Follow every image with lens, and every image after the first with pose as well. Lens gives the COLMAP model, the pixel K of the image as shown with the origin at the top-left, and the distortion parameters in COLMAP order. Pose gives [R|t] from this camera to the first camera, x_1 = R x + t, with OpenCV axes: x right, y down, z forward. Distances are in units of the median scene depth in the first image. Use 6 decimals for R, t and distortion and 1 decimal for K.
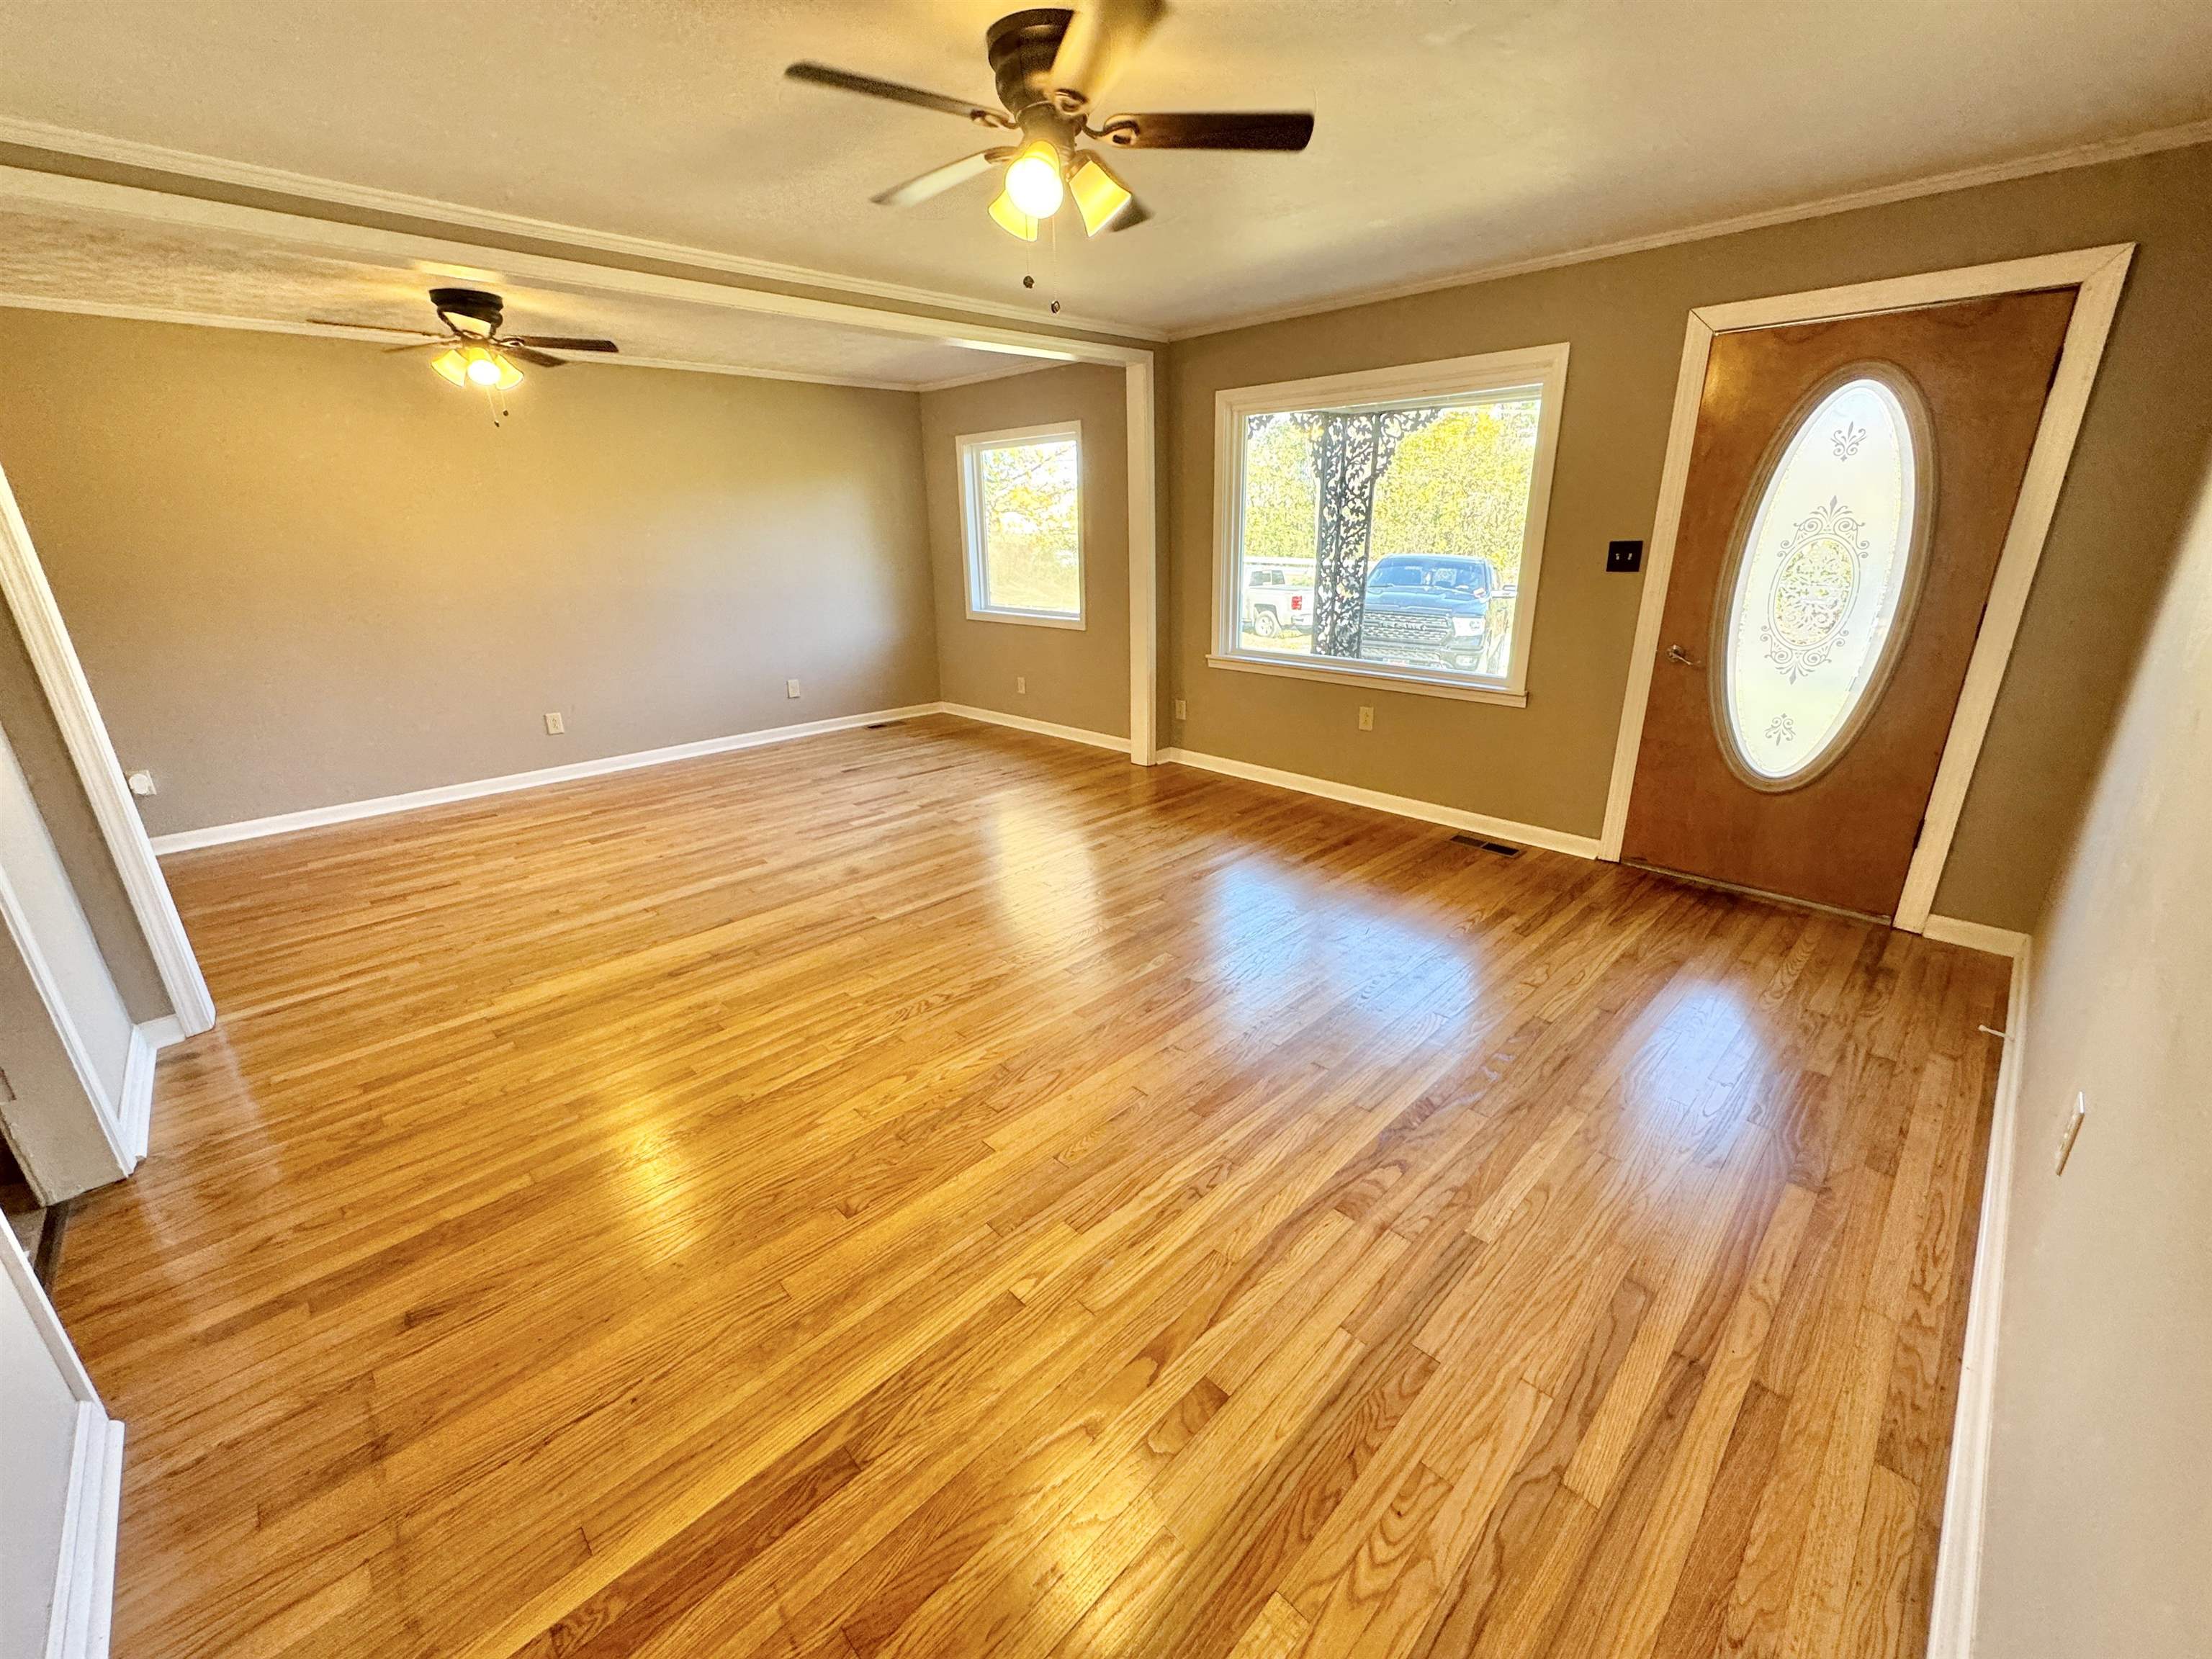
lens RADIAL K [[883.2, 0, 1102.4], [0, 883.2, 818.4], [0, 0, 1]] dist [-0.002336, 0.000103]
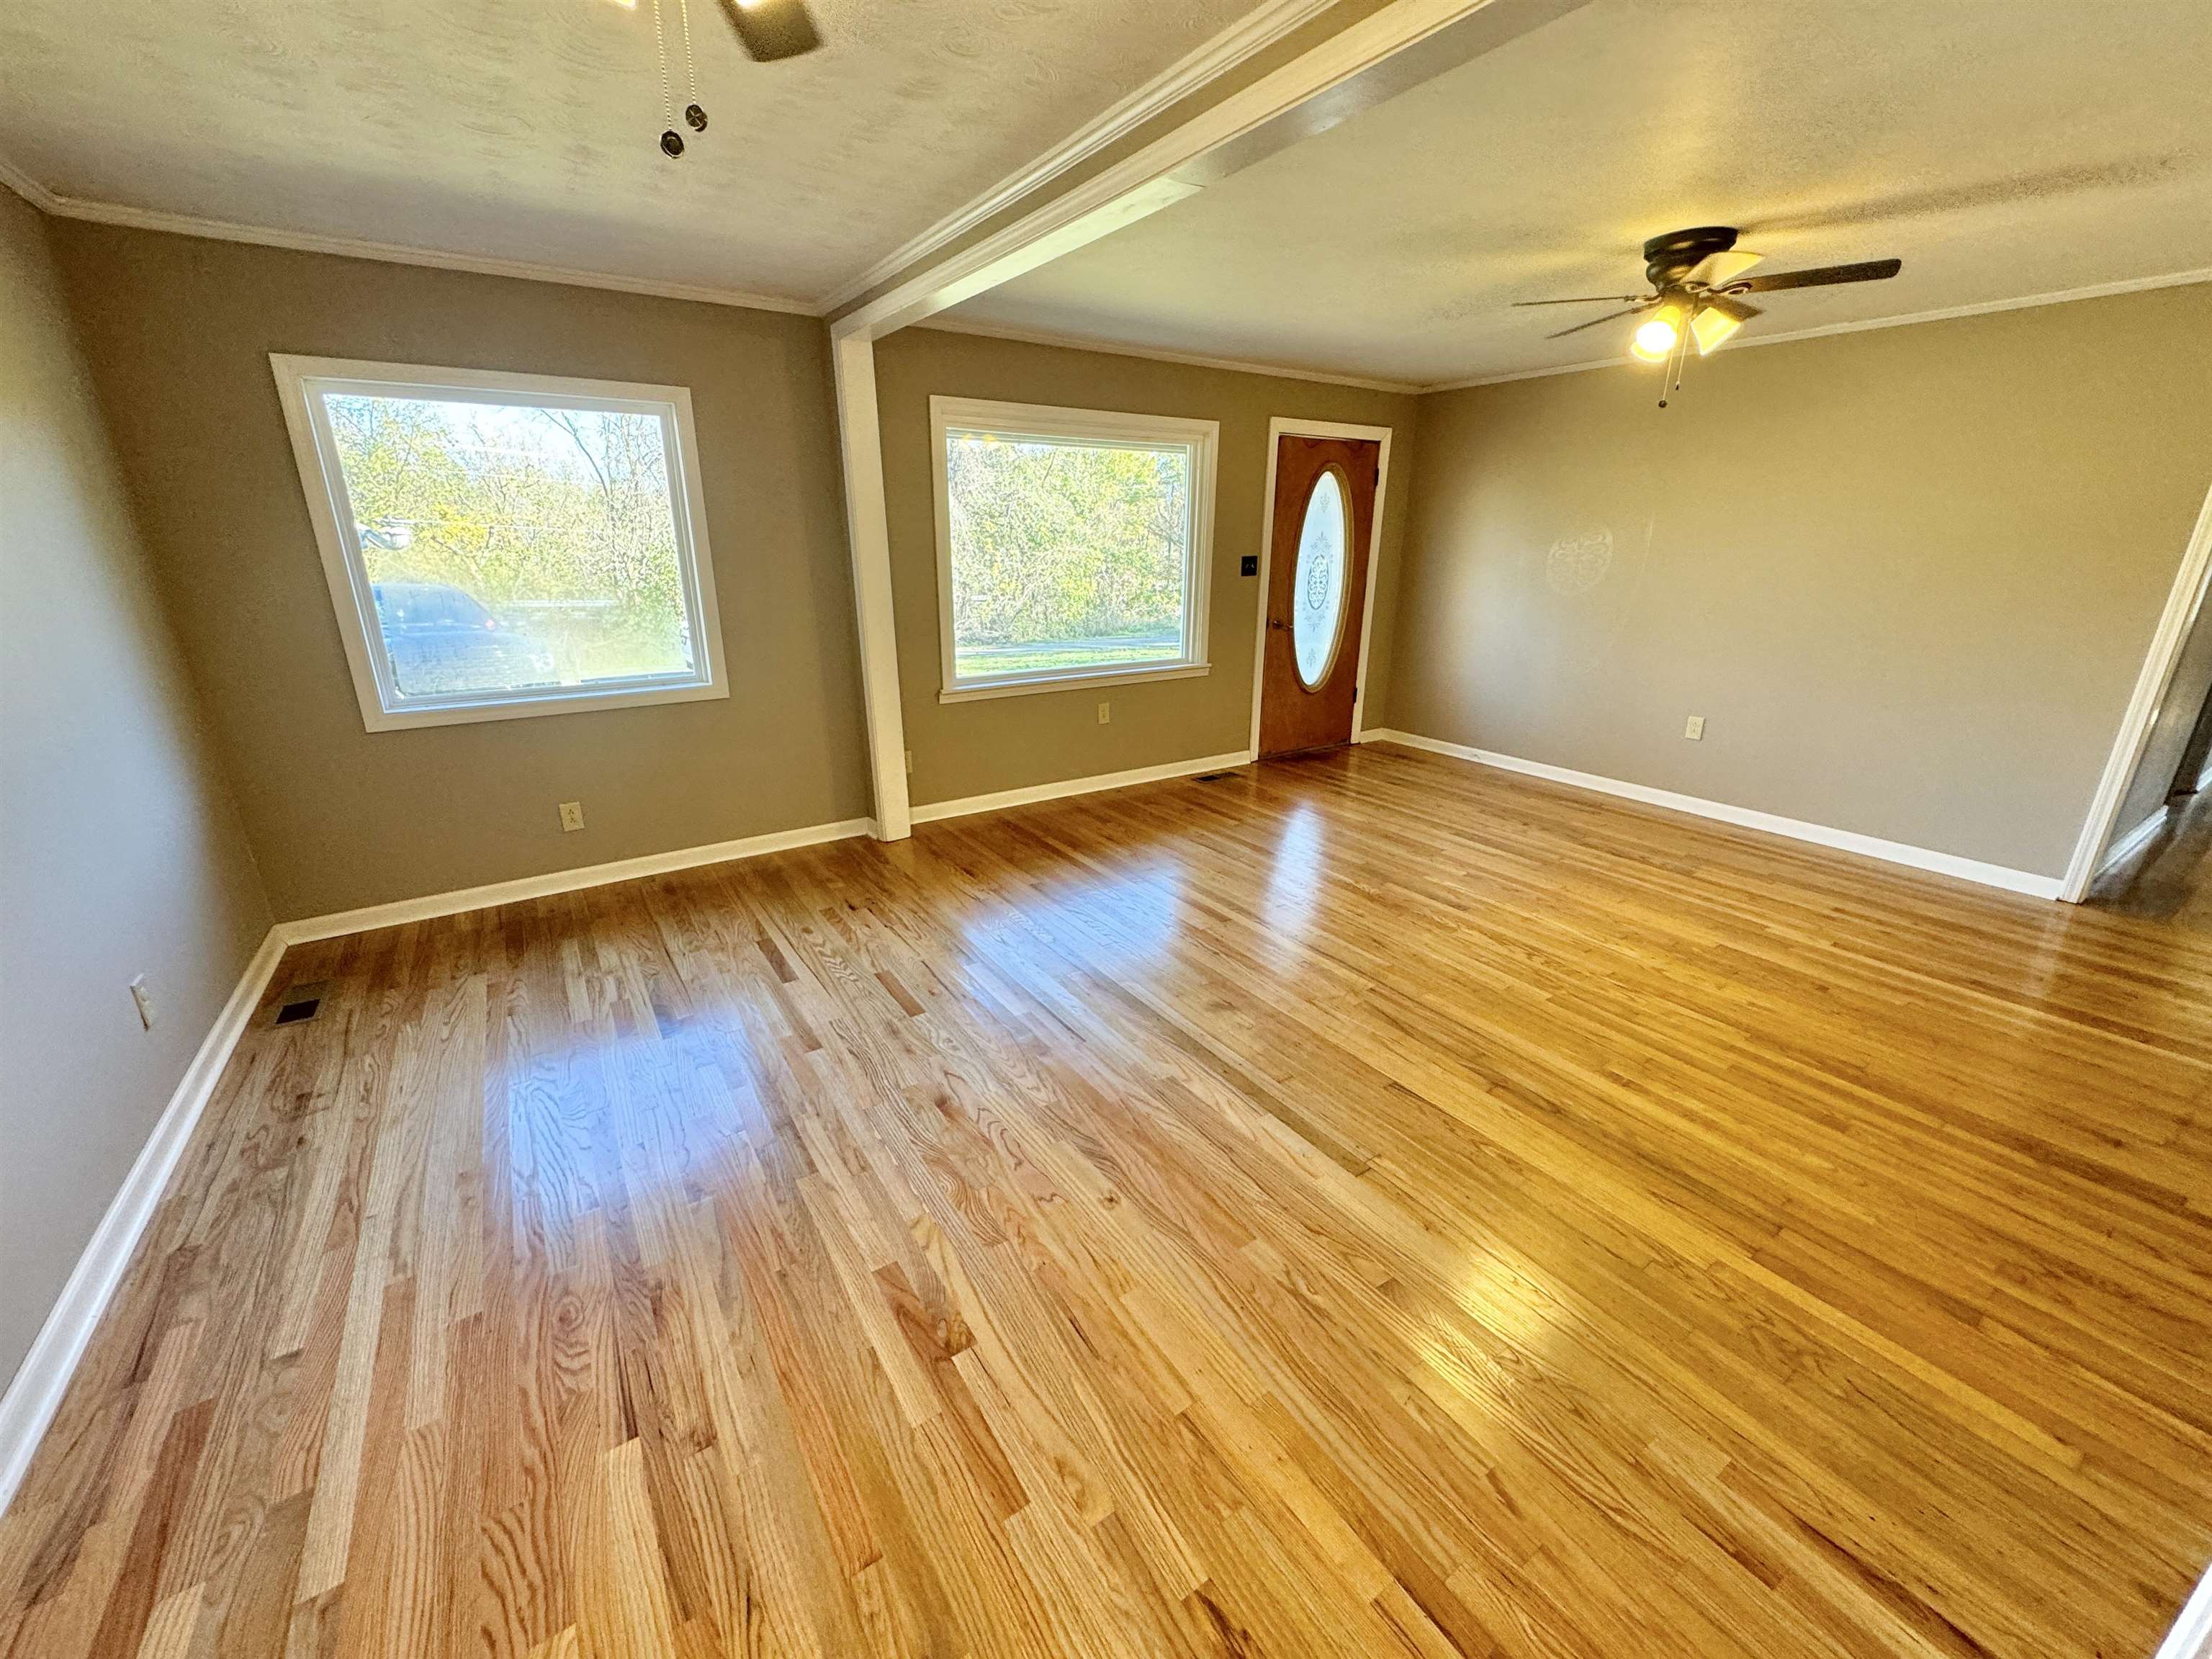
lens RADIAL K [[883.2, 0, 1102.4], [0, 883.2, 818.4], [0, 0, 1]] dist [-0.002336, 0.000103]
pose [[0.187394, -0.288609, 0.938930, -1.119525], [0.308744, 0.924725, 0.222623, -0.333363], [-0.932502, 0.248171, 0.262394, 1.006894]]
